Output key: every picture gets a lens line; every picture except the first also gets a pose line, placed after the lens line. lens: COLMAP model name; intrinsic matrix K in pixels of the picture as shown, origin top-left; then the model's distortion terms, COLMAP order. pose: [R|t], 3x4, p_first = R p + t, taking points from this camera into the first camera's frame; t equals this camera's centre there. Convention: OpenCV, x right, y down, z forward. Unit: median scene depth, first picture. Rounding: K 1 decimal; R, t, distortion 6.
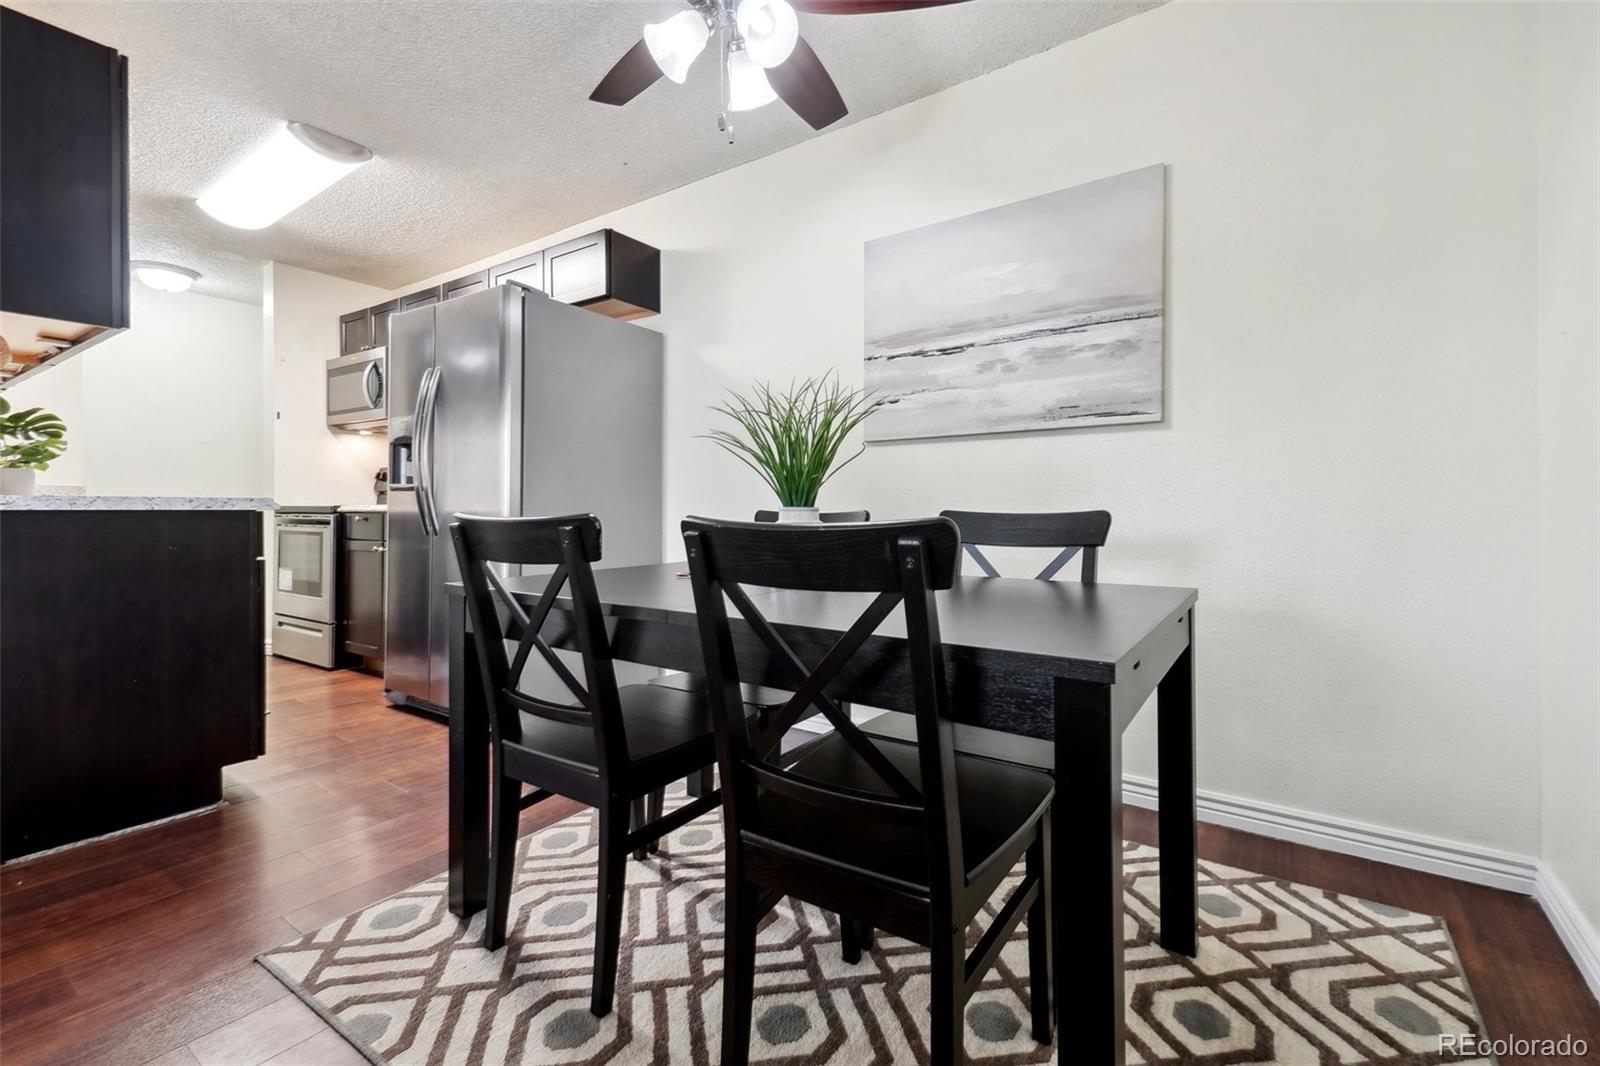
lens RADIAL K [[702.3, 0, 788.9], [0, 702.3, 524.0], [0, 0, 1]] dist [-0.000999, -0.000130]
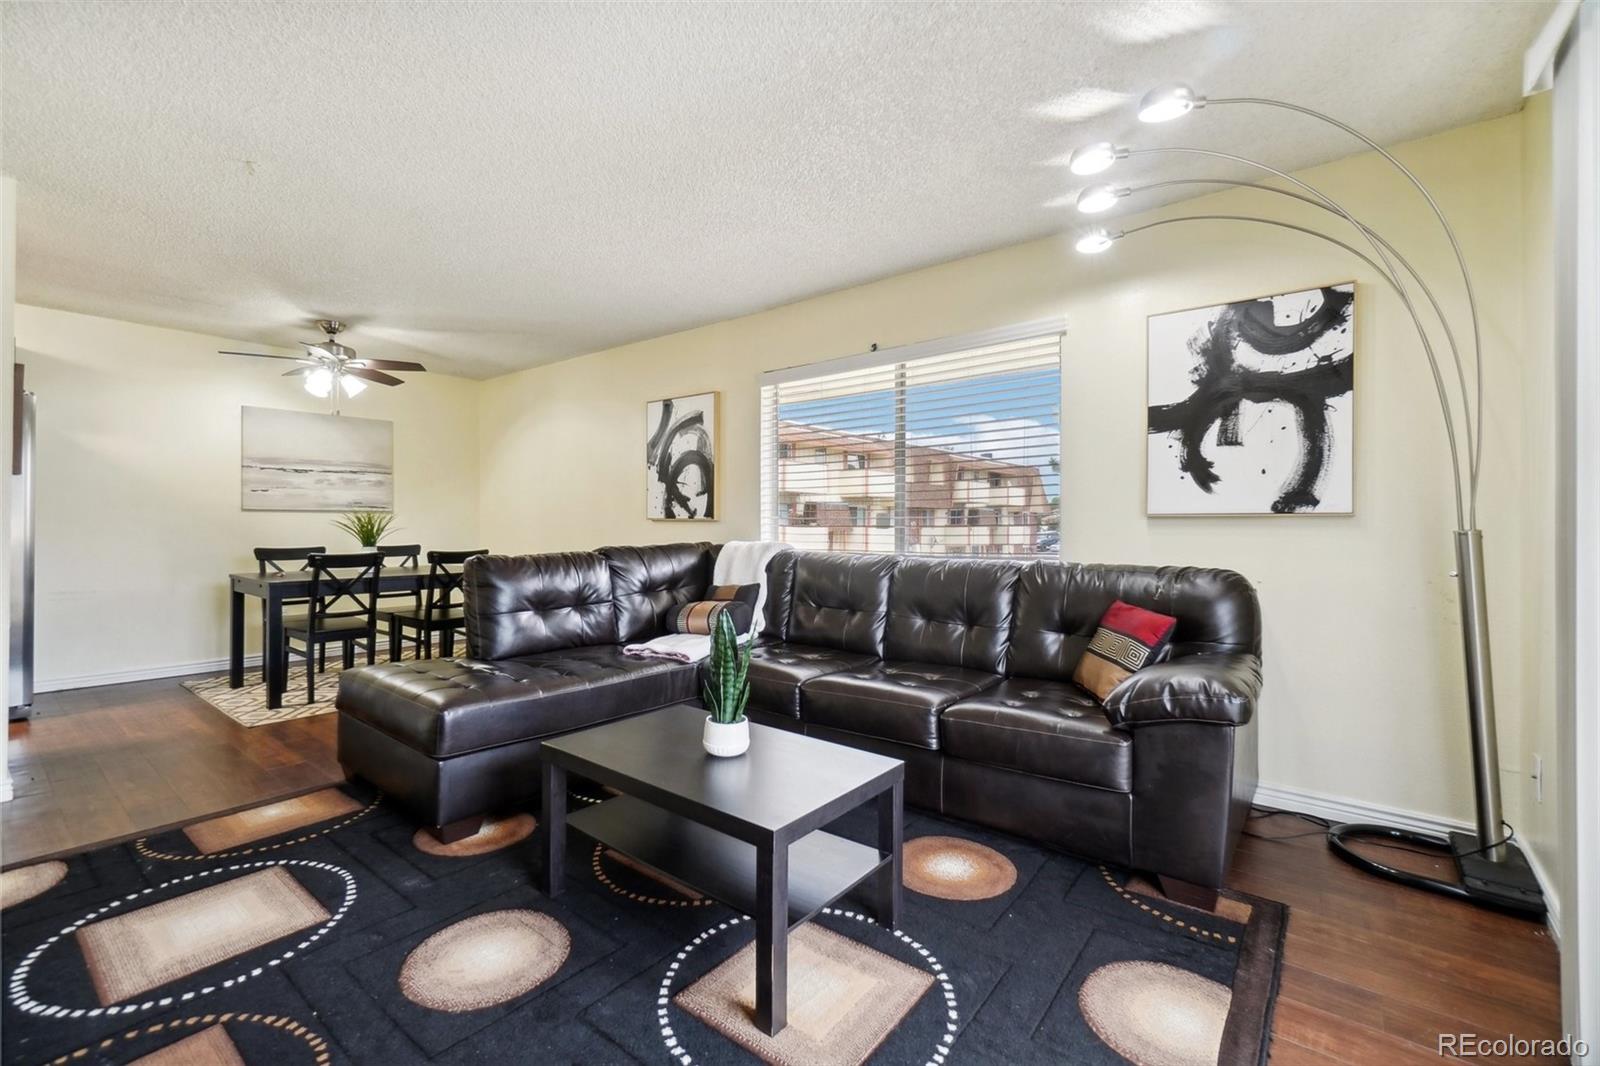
lens RADIAL K [[702.3, 0, 788.9], [0, 702.3, 524.0], [0, 0, 1]] dist [-0.000999, -0.000130]
pose [[0.055785, -0.000372, 0.998443, -1.849568], [0.017507, 0.999847, -0.000606, -0.053021], [-0.998289, 0.017513, 0.055783, -0.639004]]
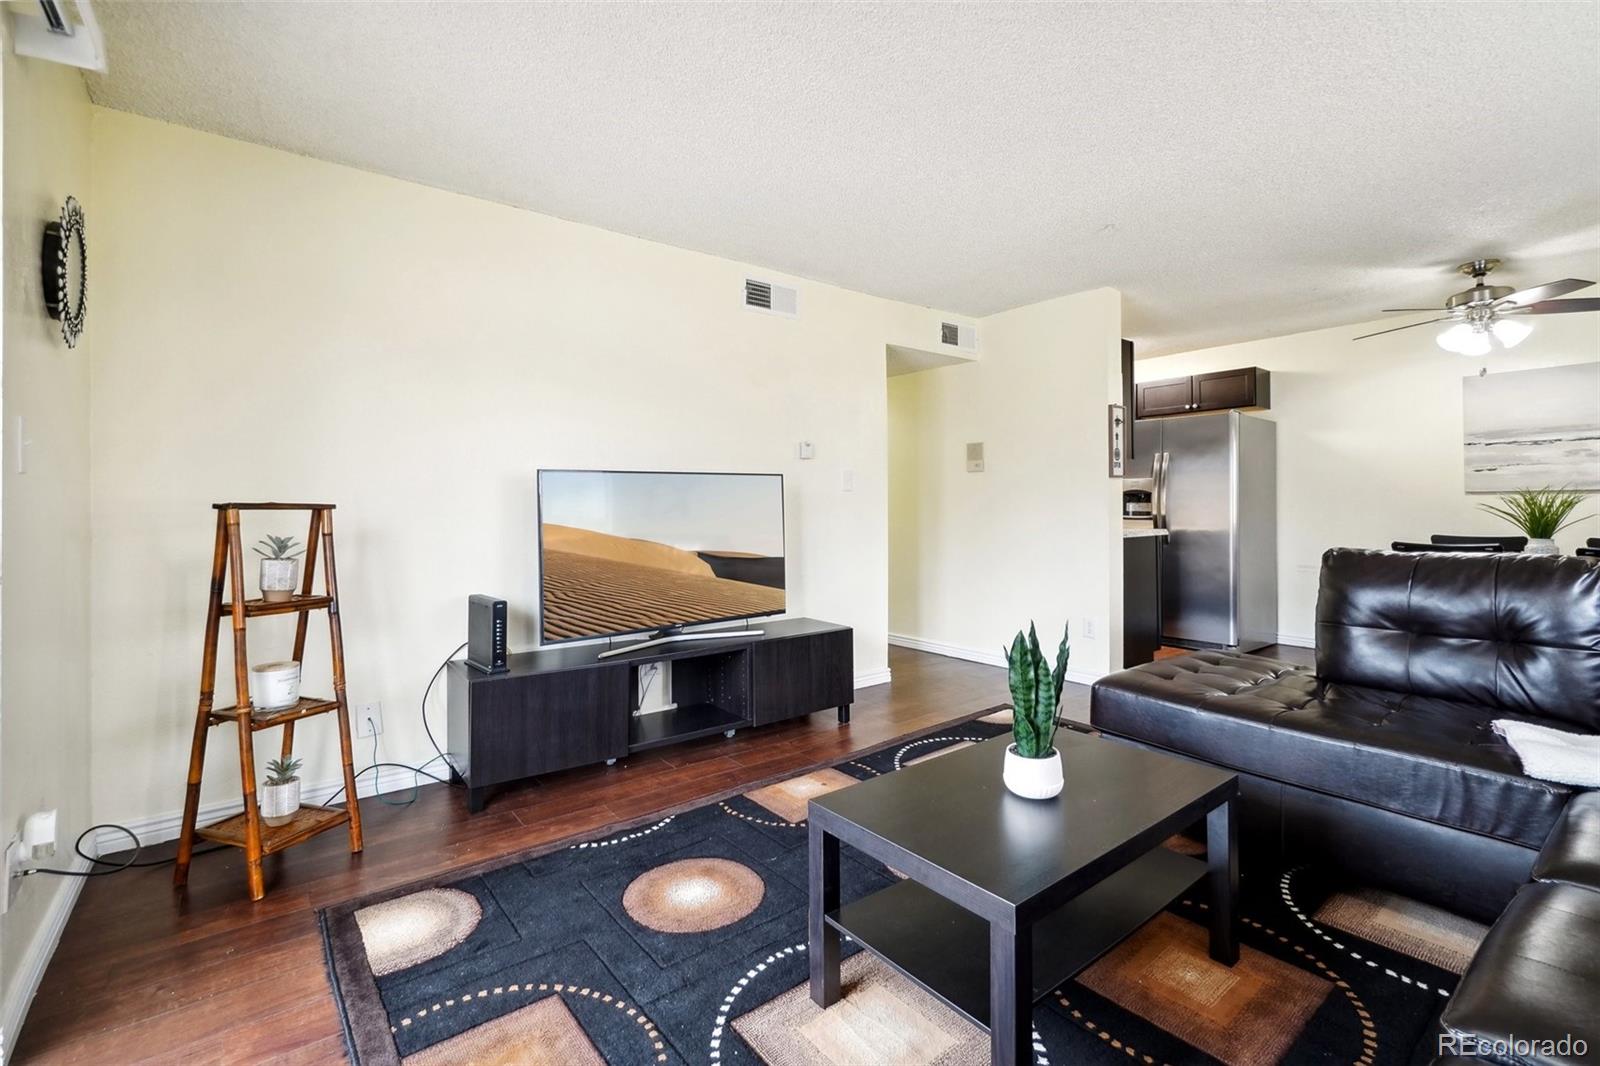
lens RADIAL K [[702.3, 0, 788.9], [0, 702.3, 524.0], [0, 0, 1]] dist [-0.000999, -0.000130]
pose [[0.954739, 0.001000, -0.297444, -1.045111], [-0.000167, 0.999996, 0.002827, -0.045047], [0.297445, -0.002649, 0.954735, -1.244005]]
